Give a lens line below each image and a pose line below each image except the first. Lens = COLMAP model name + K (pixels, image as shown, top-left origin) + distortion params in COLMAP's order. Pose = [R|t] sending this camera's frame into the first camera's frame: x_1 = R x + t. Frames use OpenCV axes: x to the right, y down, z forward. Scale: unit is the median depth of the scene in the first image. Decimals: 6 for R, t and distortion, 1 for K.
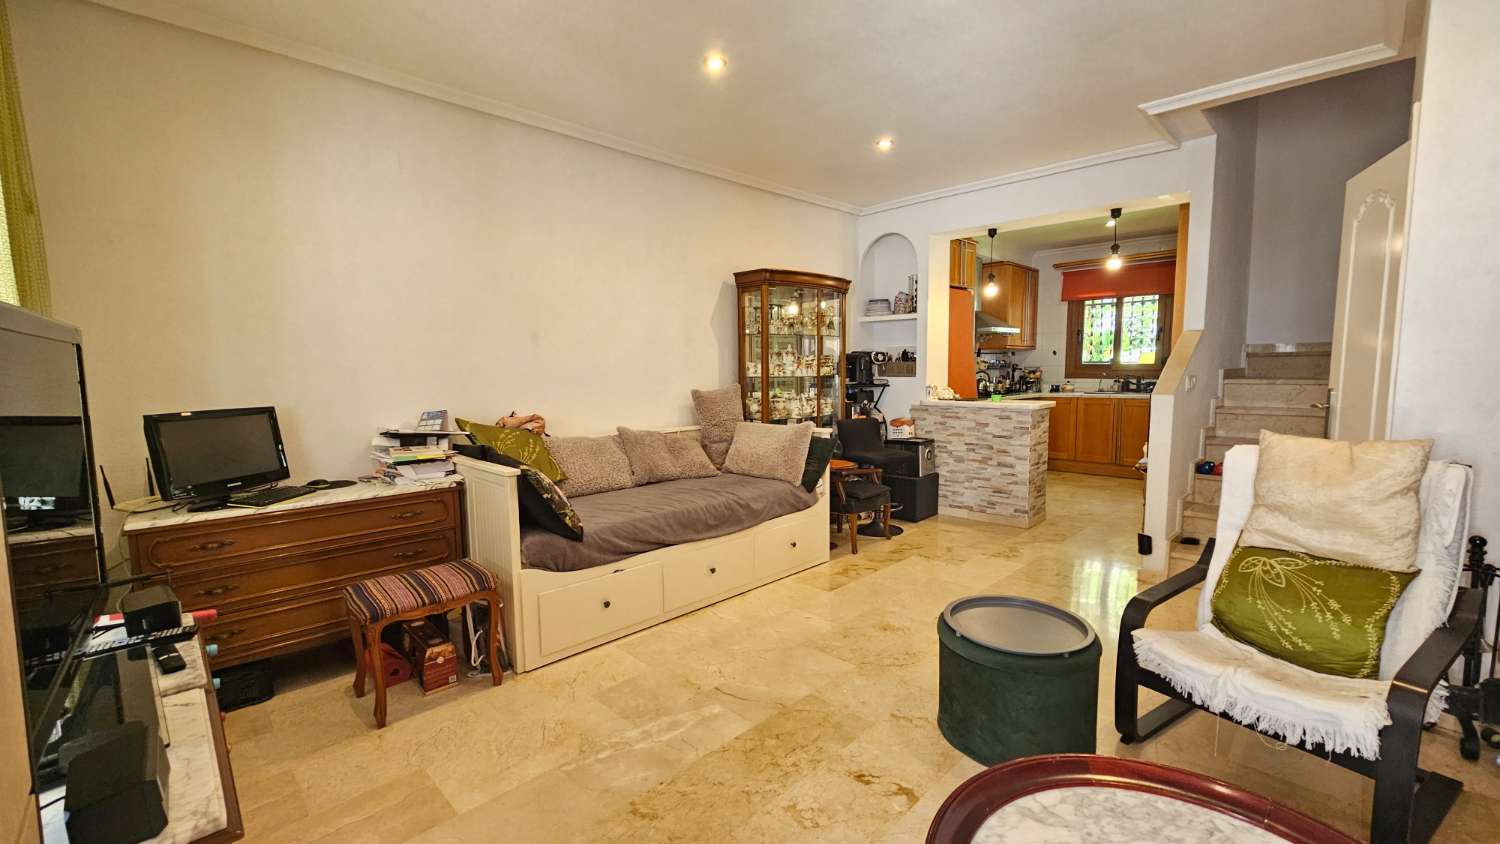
lens RADIAL K [[615.2, 0, 743.7], [0, 615.2, 428.9], [0, 0, 1]] dist [0.000832, 0.000464]
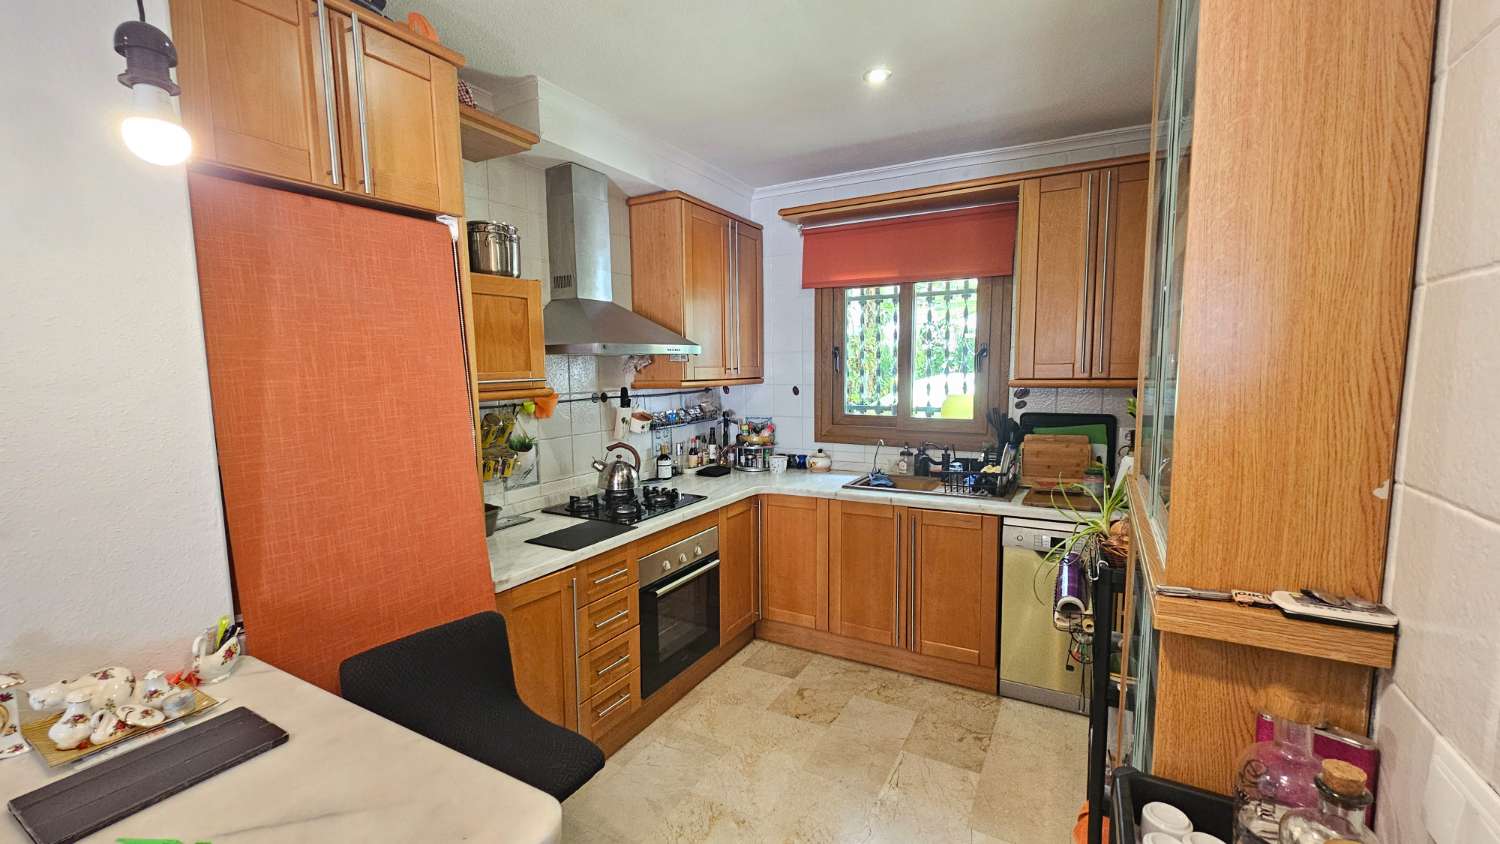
lens RADIAL K [[615.2, 0, 743.7], [0, 615.2, 428.9], [0, 0, 1]] dist [0.000832, 0.000464]
pose [[0.963381, -0.027730, 0.266698, 0.336407], [0.027195, 0.999614, 0.005700, -0.098849], [-0.266753, 0.001762, 0.963763, 0.537254]]
